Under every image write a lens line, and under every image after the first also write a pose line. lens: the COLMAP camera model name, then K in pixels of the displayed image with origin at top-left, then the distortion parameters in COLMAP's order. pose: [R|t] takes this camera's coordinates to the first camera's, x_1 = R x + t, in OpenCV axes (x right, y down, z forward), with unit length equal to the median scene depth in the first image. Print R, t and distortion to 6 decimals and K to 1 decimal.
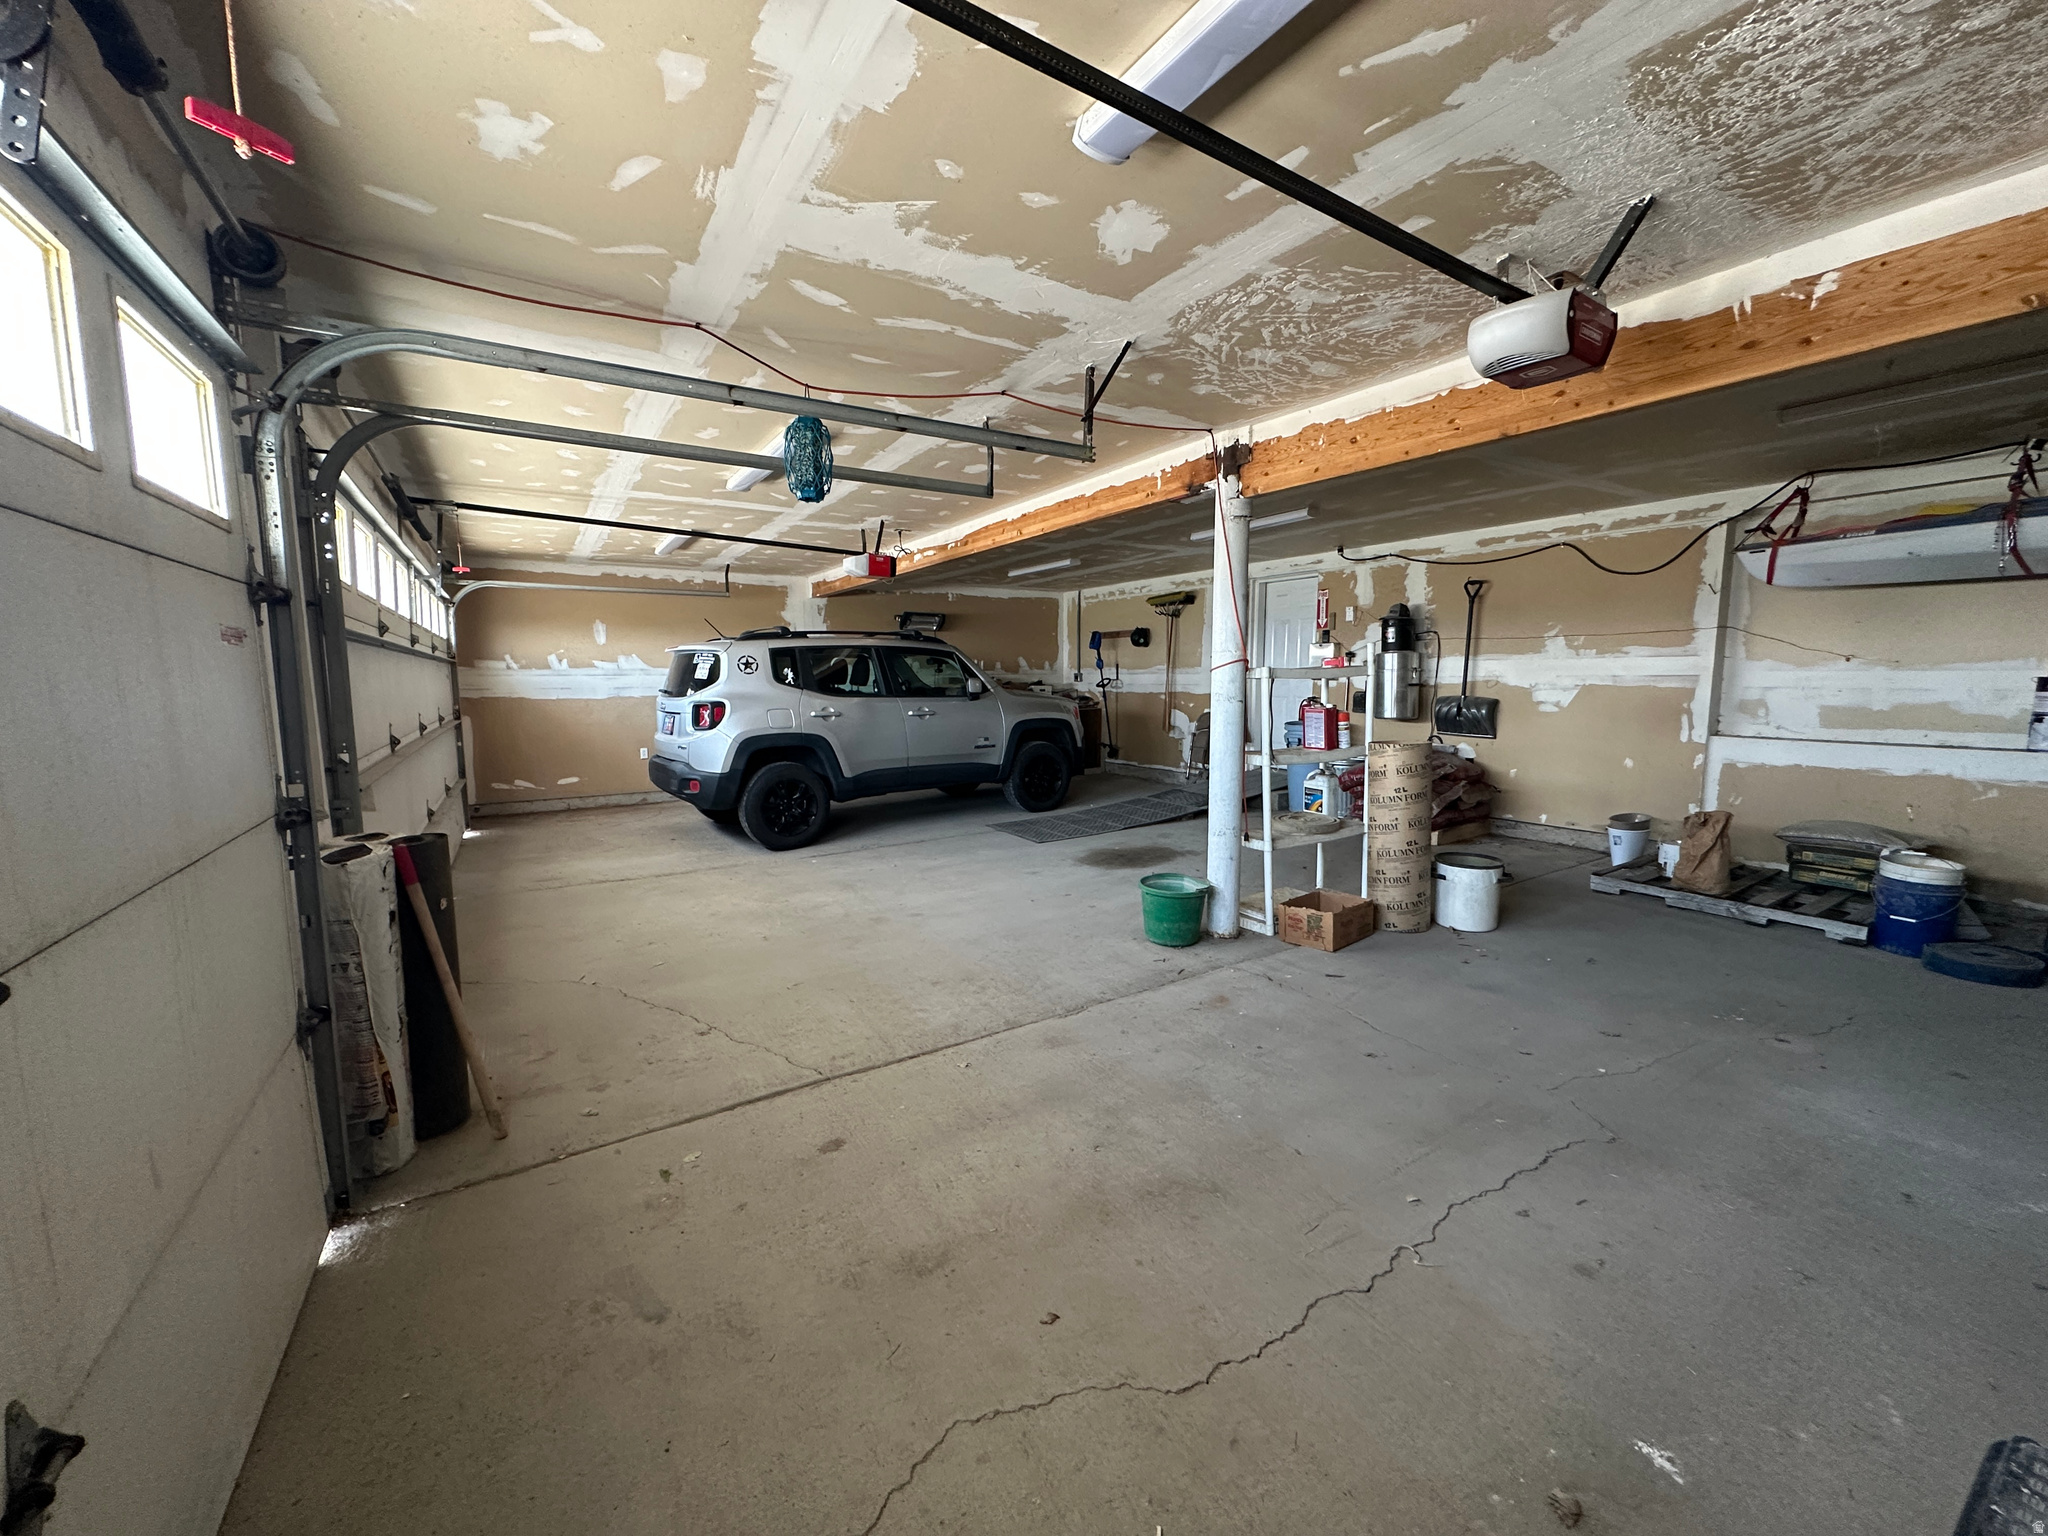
lens RADIAL K [[812.5, 0, 1021.5], [0, 812.5, 772.6], [0, 0, 1]] dist [-0.003311, 0.000192]
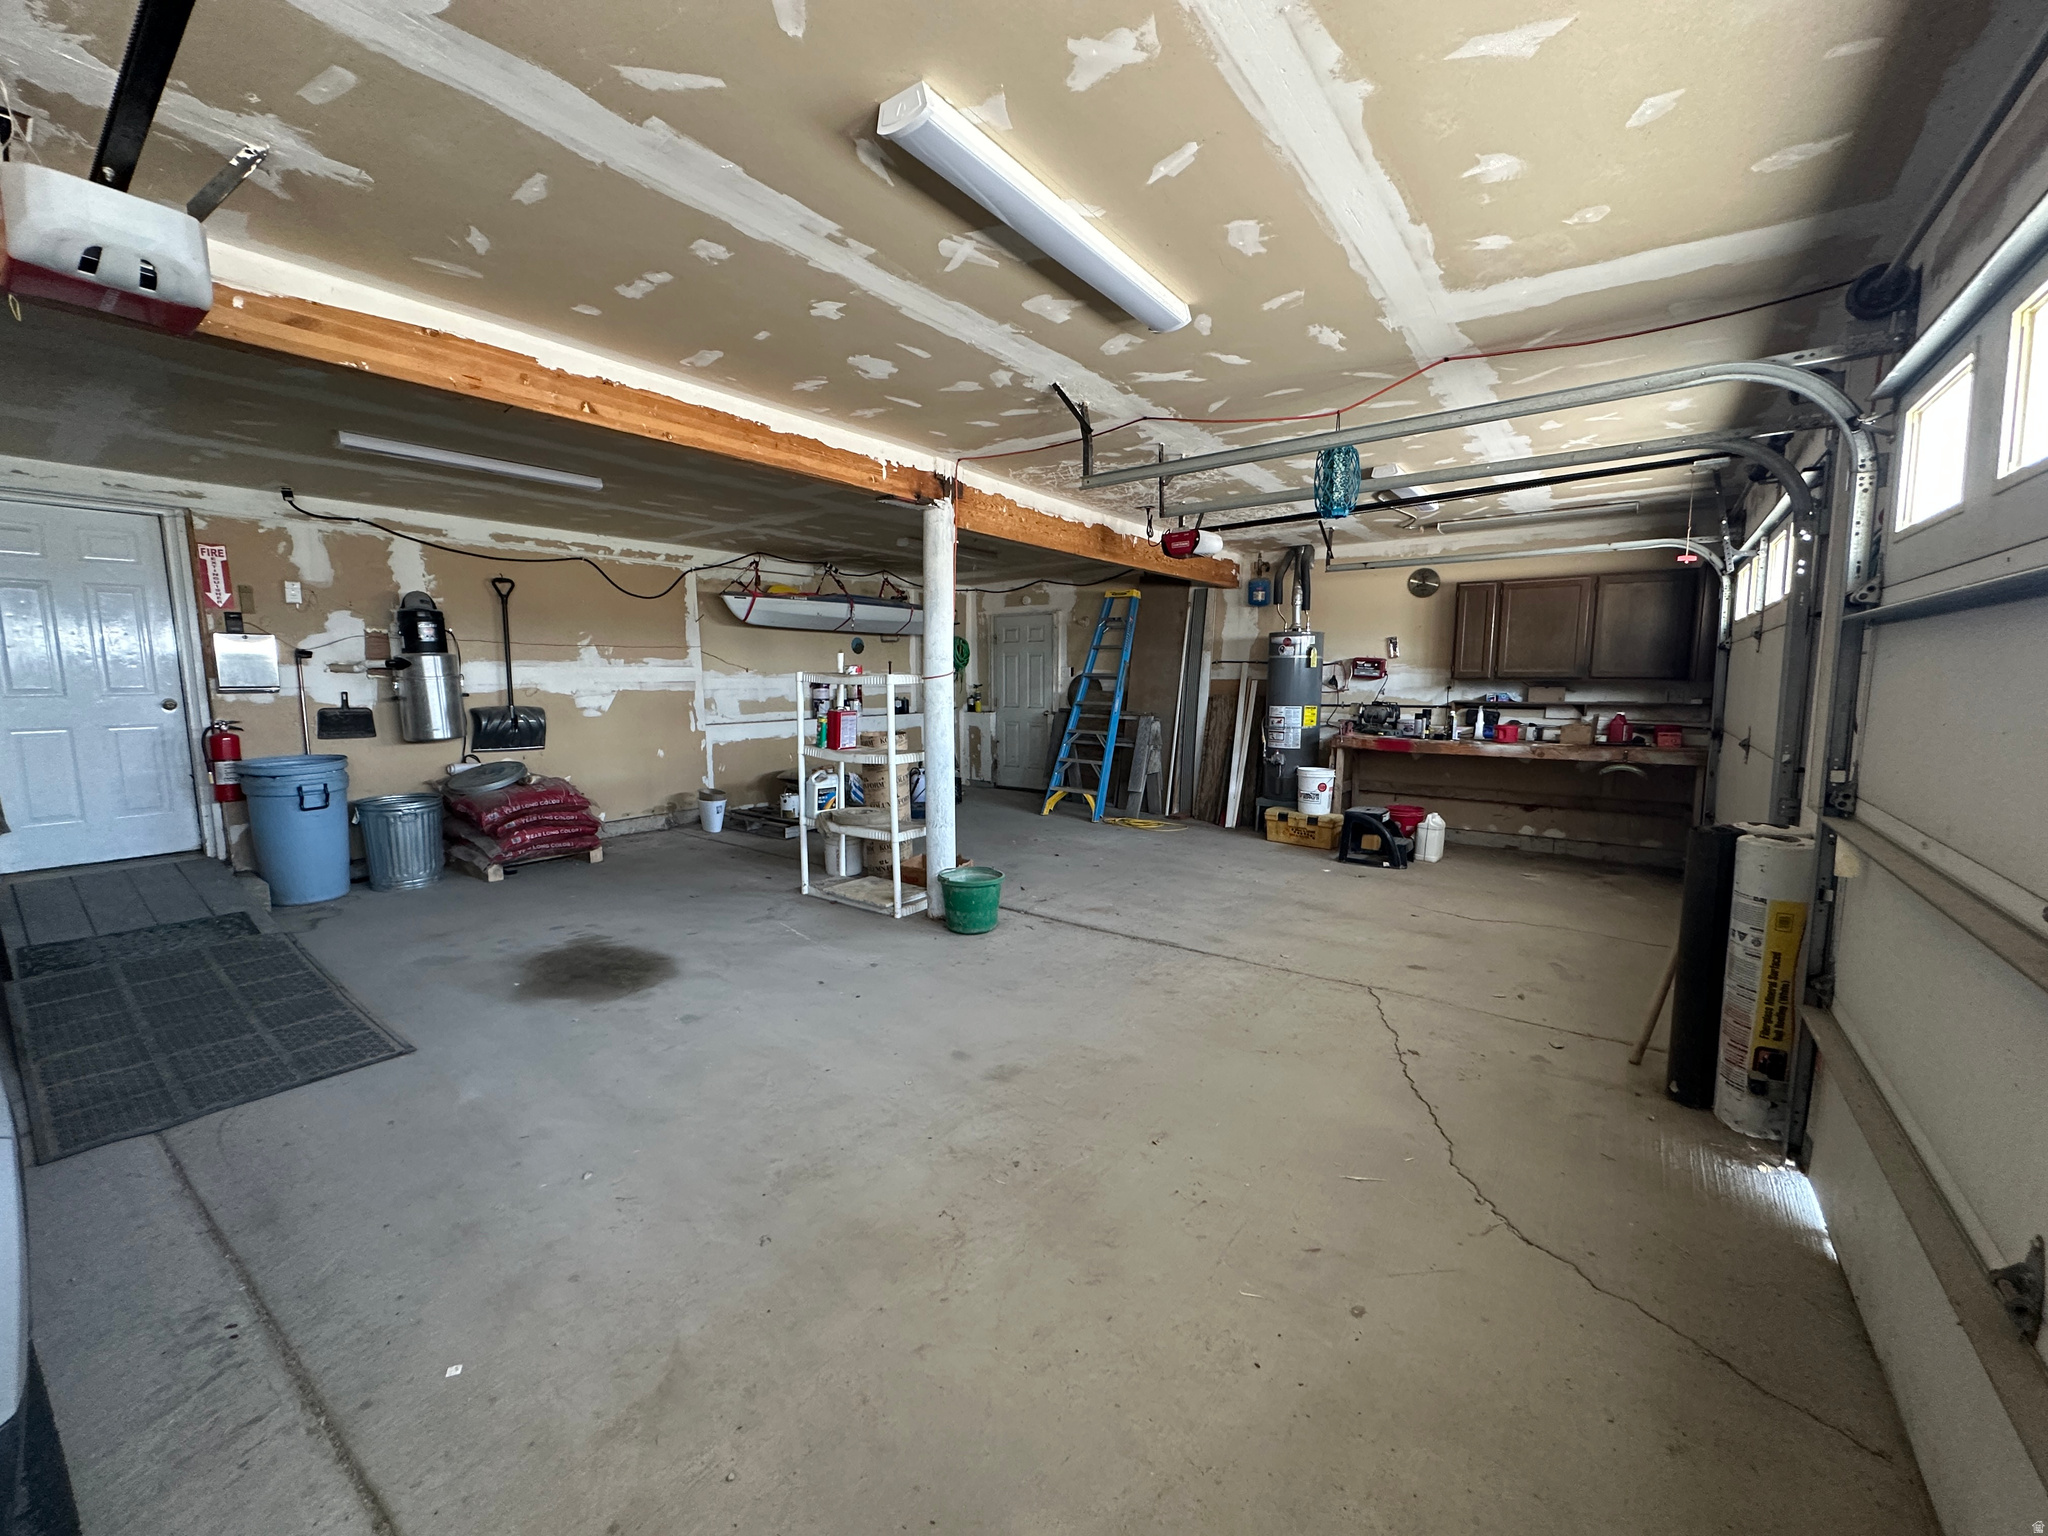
lens RADIAL K [[812.5, 0, 1021.5], [0, 812.5, 772.6], [0, 0, 1]] dist [-0.003311, 0.000192]
pose [[-0.369955, -0.105300, 0.923063, -0.662912], [0.117303, 0.980310, 0.158845, -0.129227], [-0.921615, 0.167044, -0.350318, 1.058172]]
